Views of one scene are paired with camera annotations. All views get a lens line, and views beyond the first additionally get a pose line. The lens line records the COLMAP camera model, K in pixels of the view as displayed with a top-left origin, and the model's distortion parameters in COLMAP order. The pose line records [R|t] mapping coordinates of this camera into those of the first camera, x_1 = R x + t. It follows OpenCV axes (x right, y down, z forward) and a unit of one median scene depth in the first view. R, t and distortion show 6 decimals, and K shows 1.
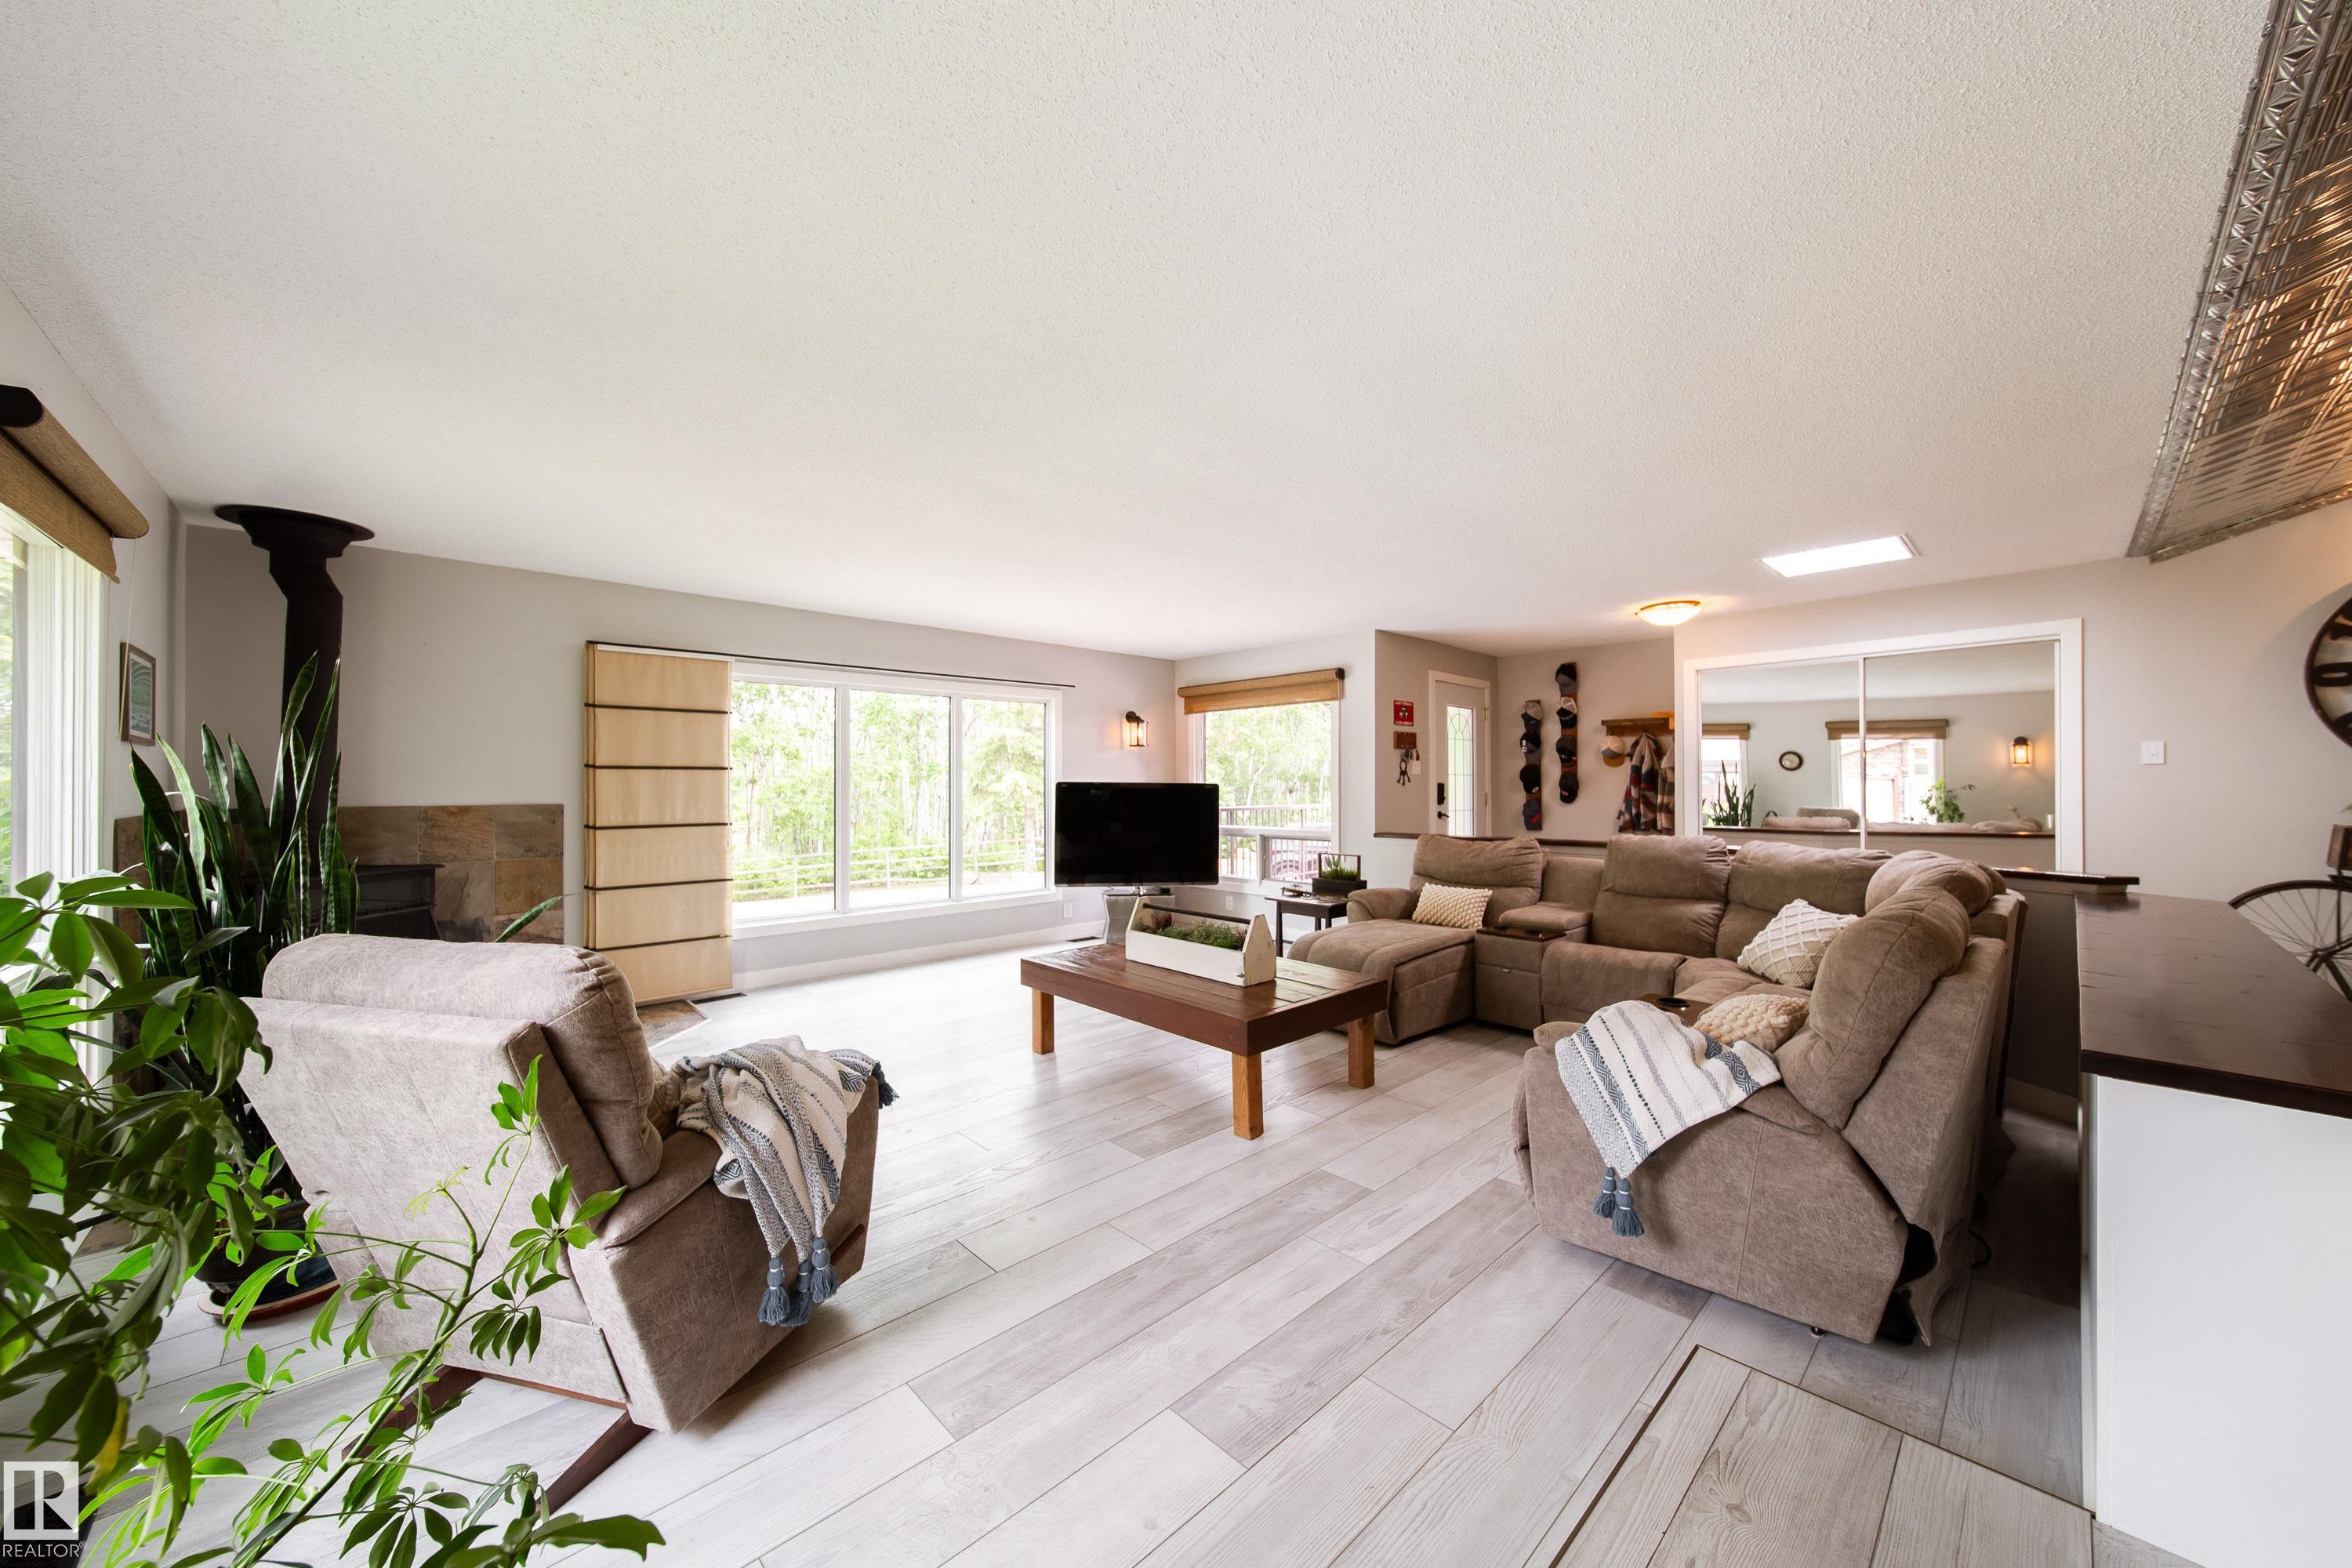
lens RADIAL K [[843.0, 0, 1171.7], [0, 843.0, 788.6], [0, 0, 1]] dist [0.005366, -0.001023]
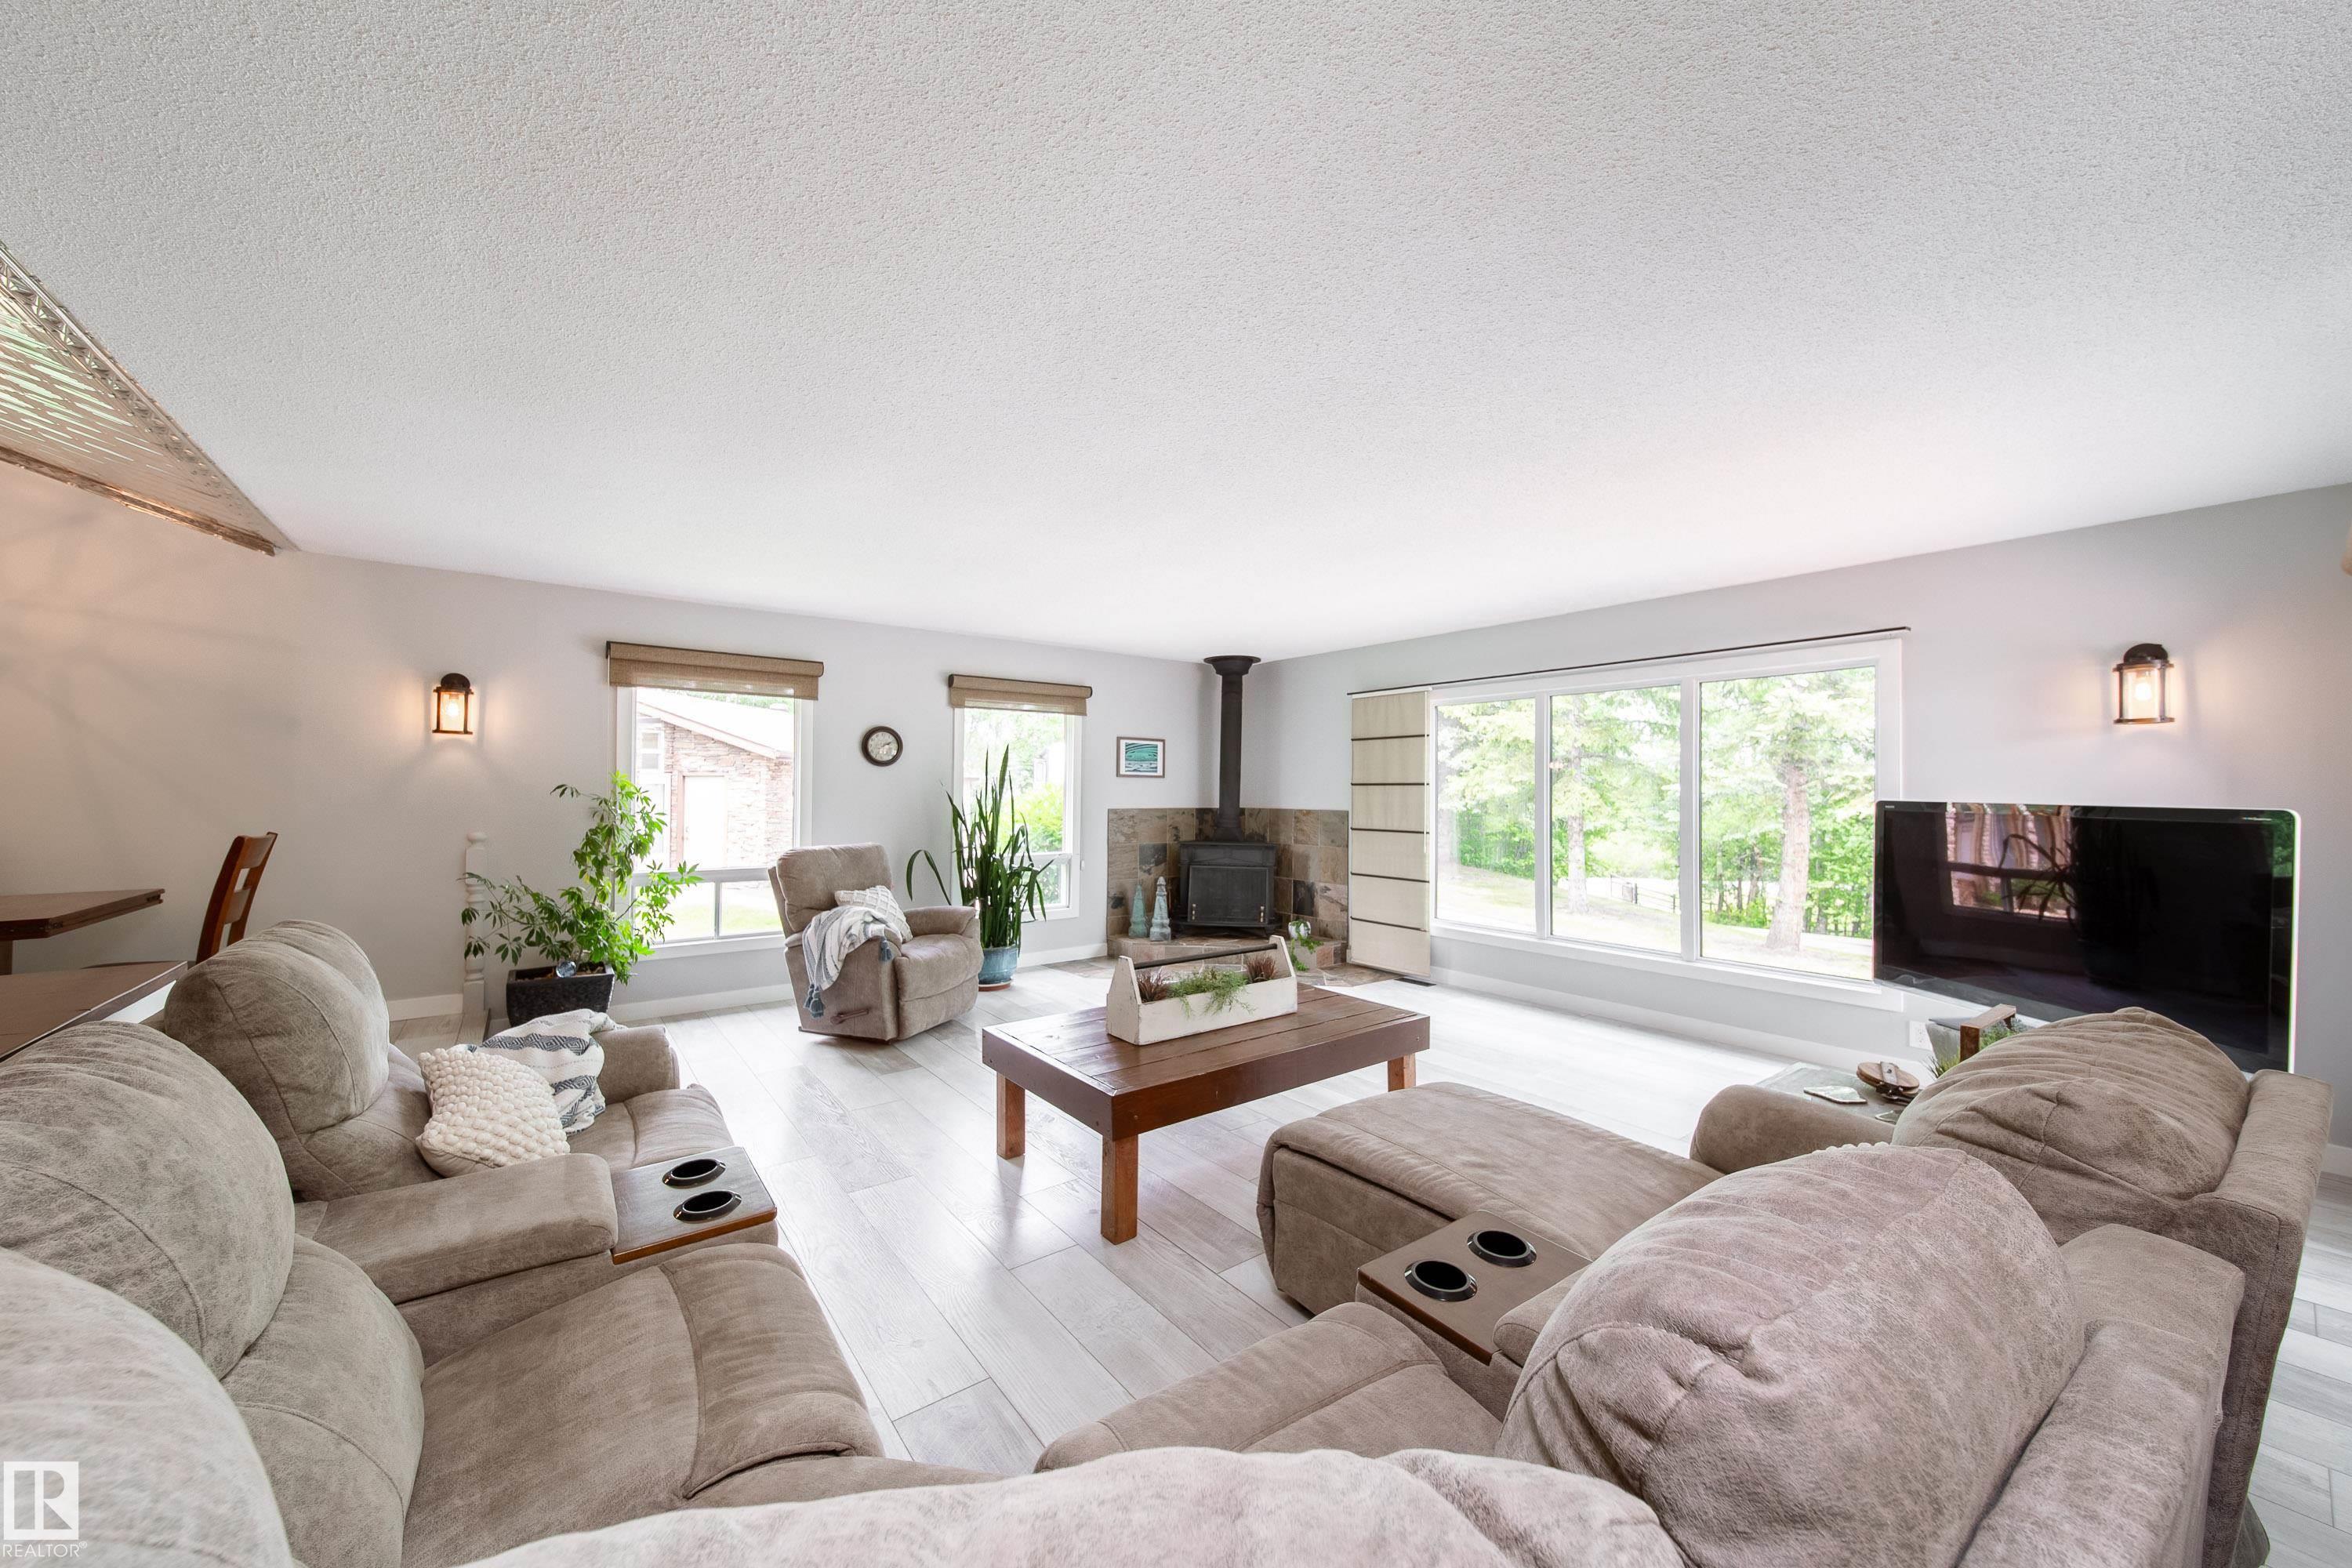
lens RADIAL K [[843.0, 0, 1186.5], [0, 843.0, 785.5], [0, 0, 1]] dist [0.005366, -0.001023]
pose [[-0.101469, -0.005325, -0.994824, 0.496826], [-0.006854, 0.999966, -0.004653, -0.010642], [0.994815, 0.006346, -0.101502, 0.592301]]
